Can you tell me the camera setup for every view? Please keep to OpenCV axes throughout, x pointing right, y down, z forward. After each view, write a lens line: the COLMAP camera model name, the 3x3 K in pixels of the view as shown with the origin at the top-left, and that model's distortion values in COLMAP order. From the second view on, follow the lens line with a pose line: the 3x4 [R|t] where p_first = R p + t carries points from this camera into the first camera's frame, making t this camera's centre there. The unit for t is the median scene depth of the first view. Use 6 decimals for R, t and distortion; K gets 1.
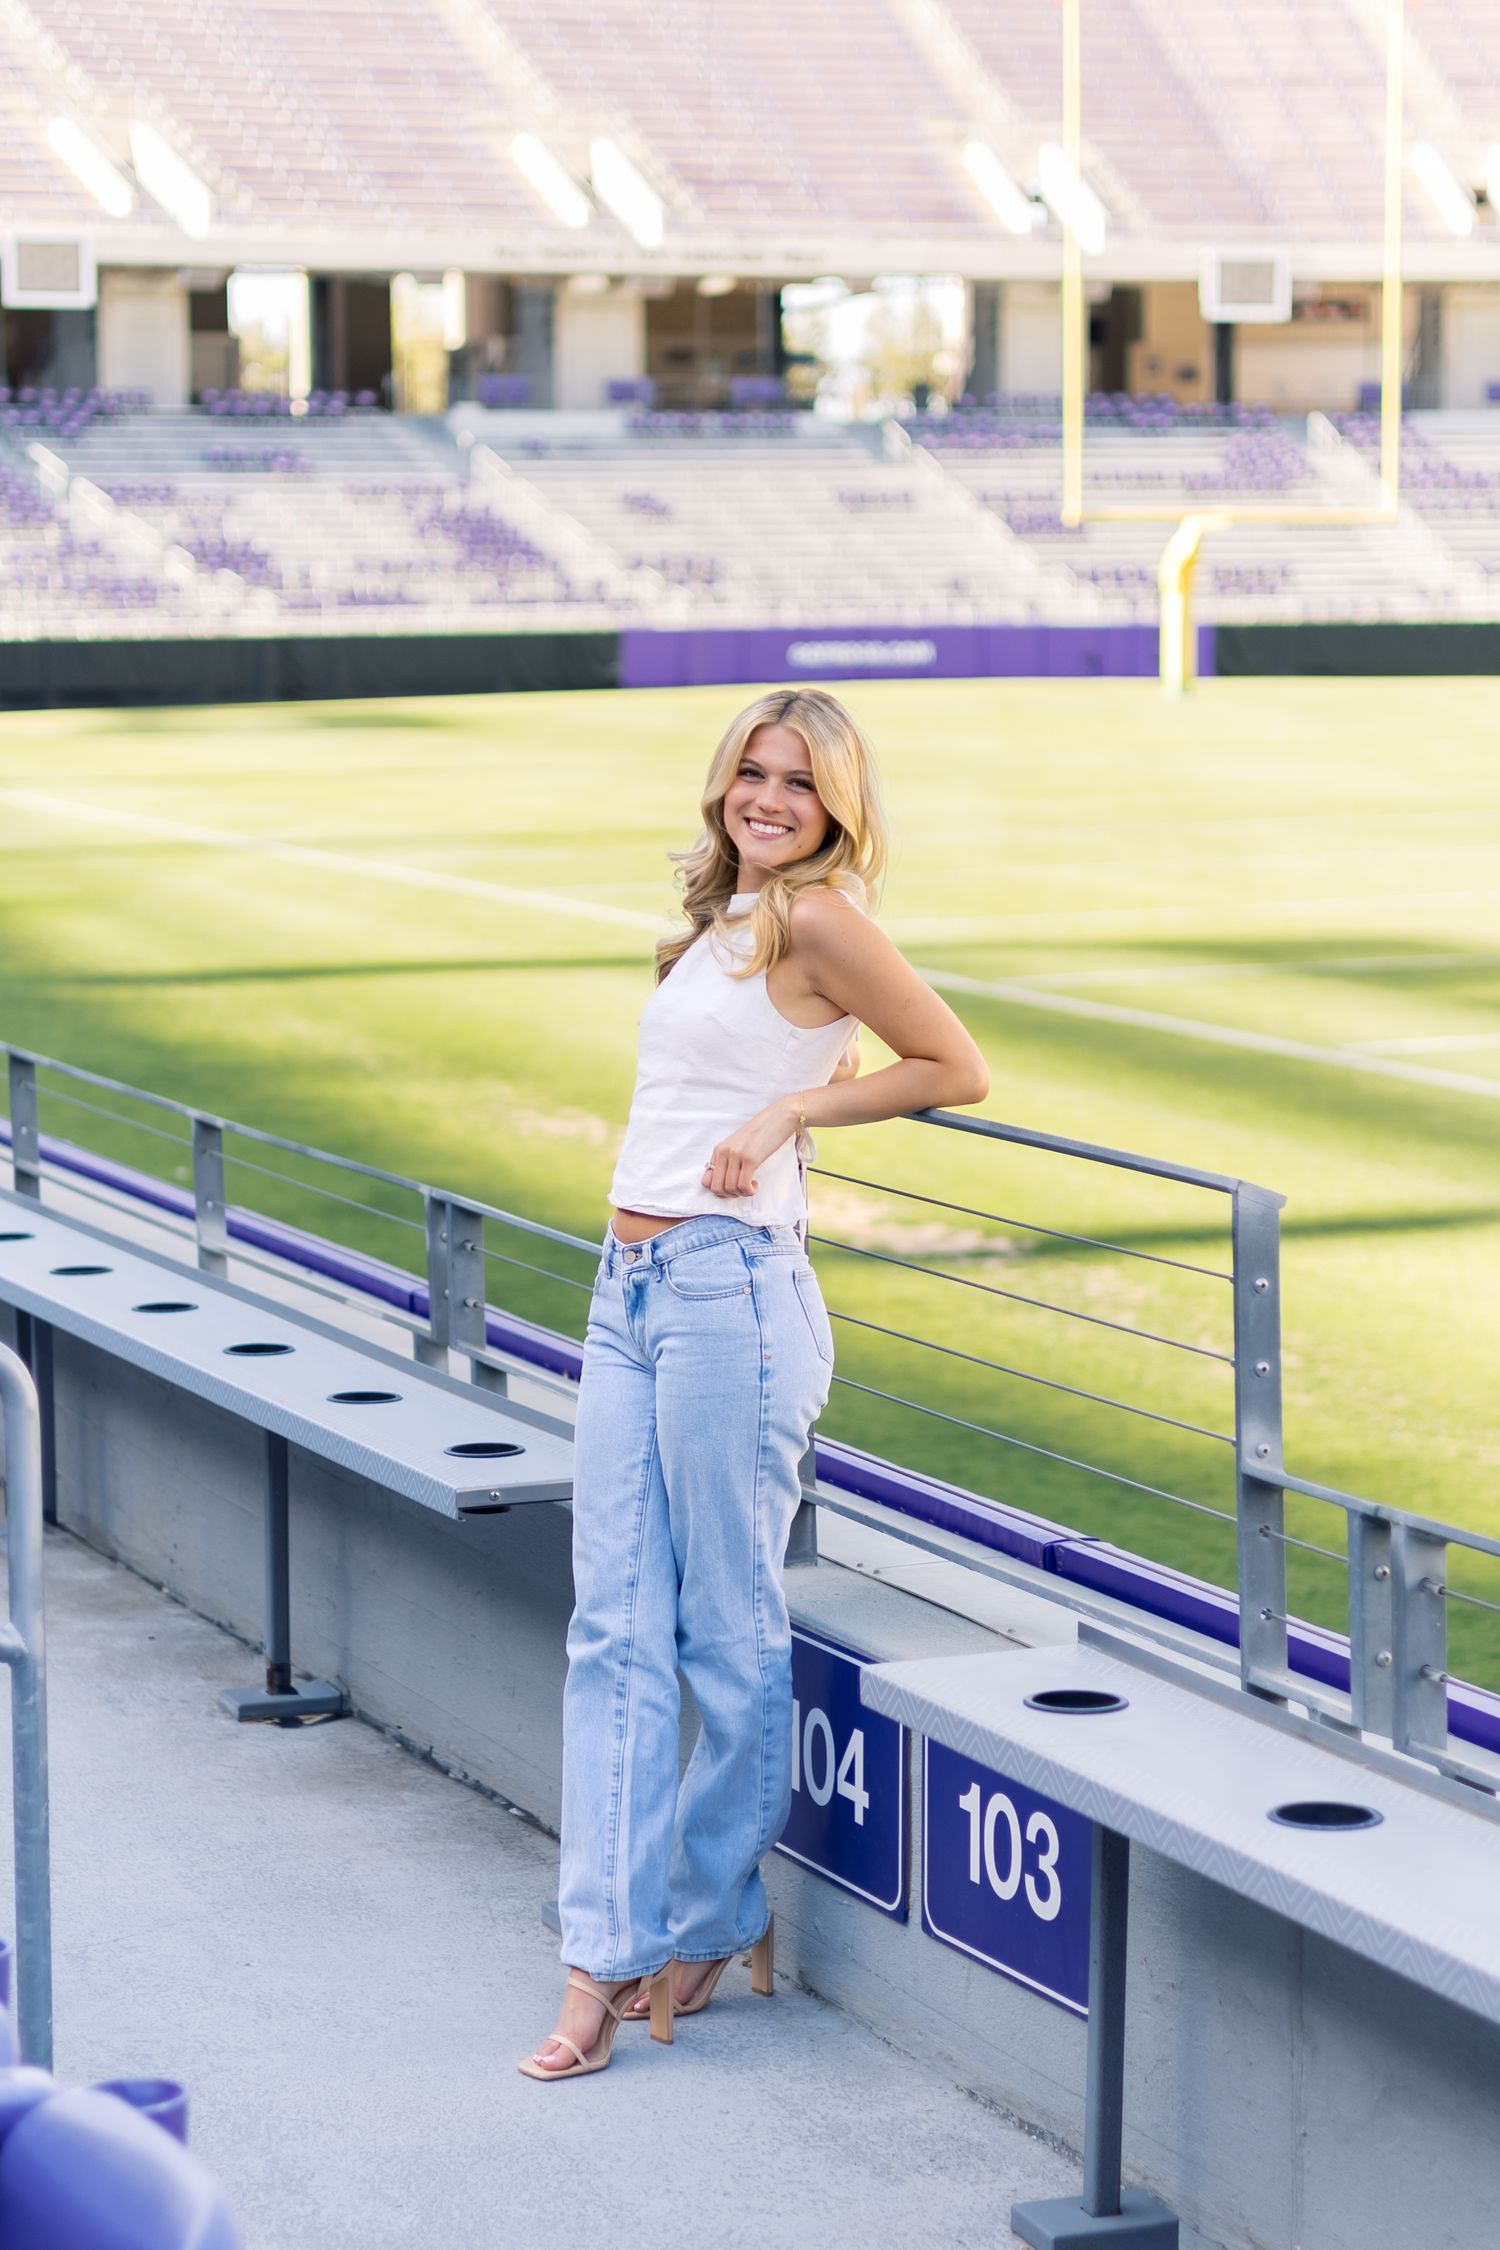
lens RADIAL K [[4886.9, 0, 743.1], [0, 4886.9, 1122.7], [0, 0, 1]] dist [0.064900, 0.000000]
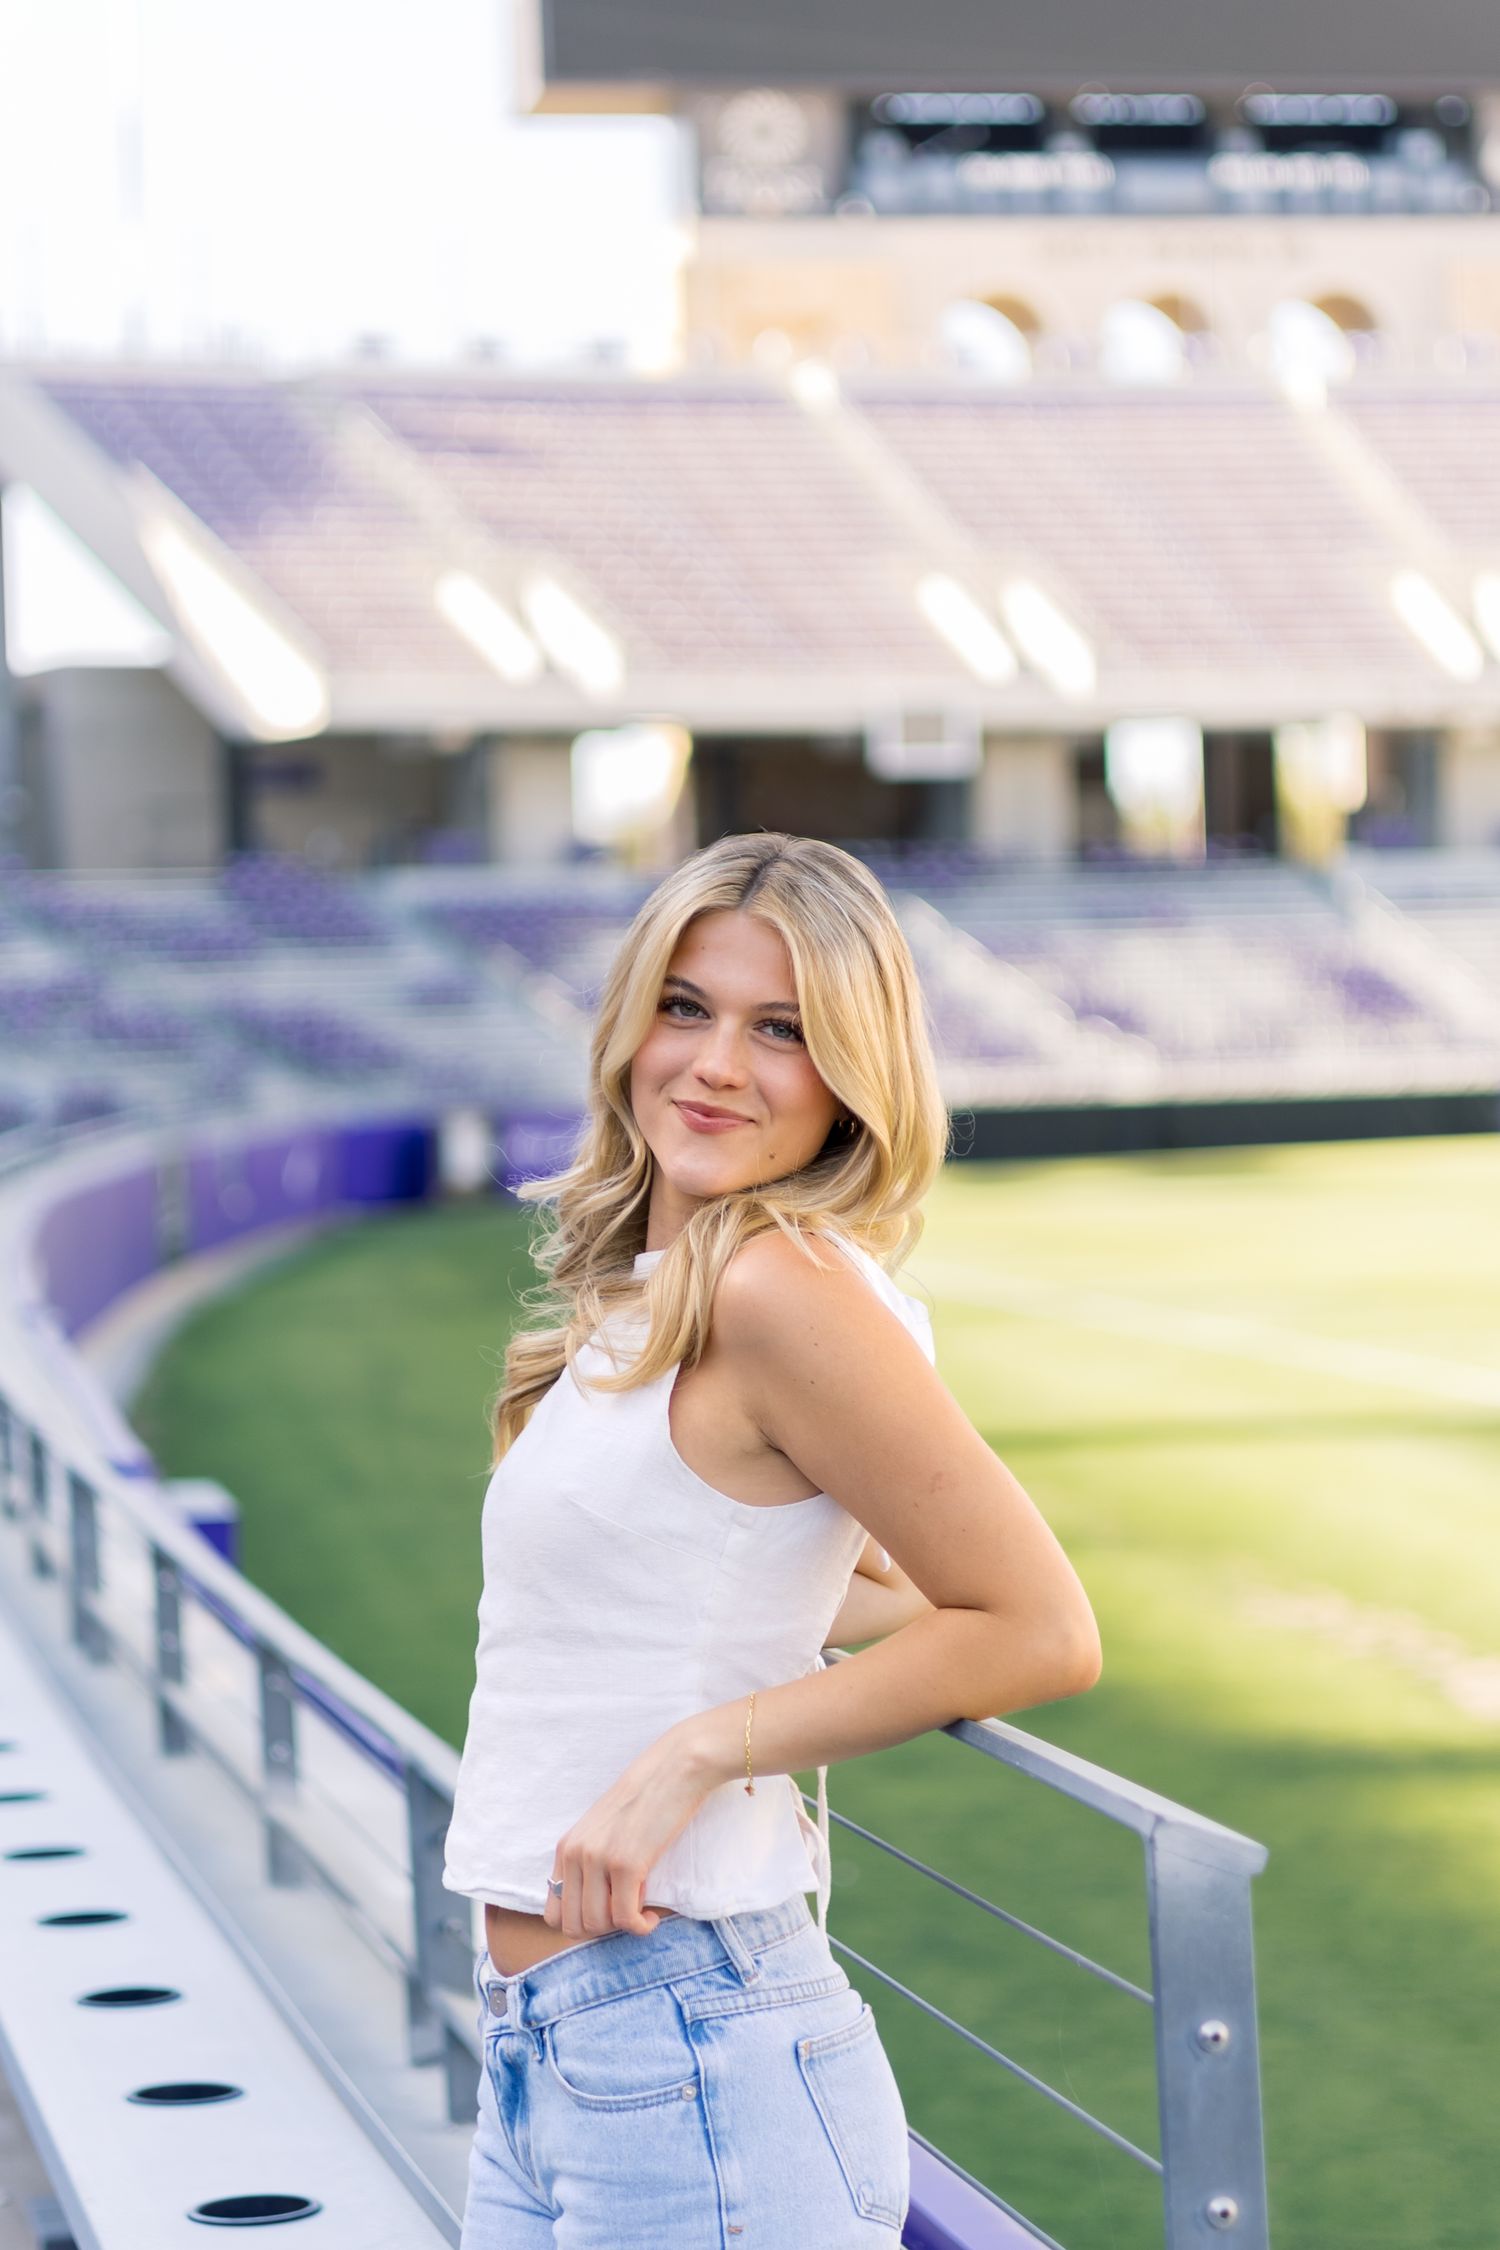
lens RADIAL K [[4886.9, 0, 764.8], [0, 4886.9, 1122.8], [0, 0, 1]] dist [0.064900, 0.000000]
pose [[0.982695, -0.019713, -0.184178, 0.096443], [0.001978, 0.995381, -0.095985, -0.013690], [0.185220, 0.093960, 0.978195, 0.518992]]
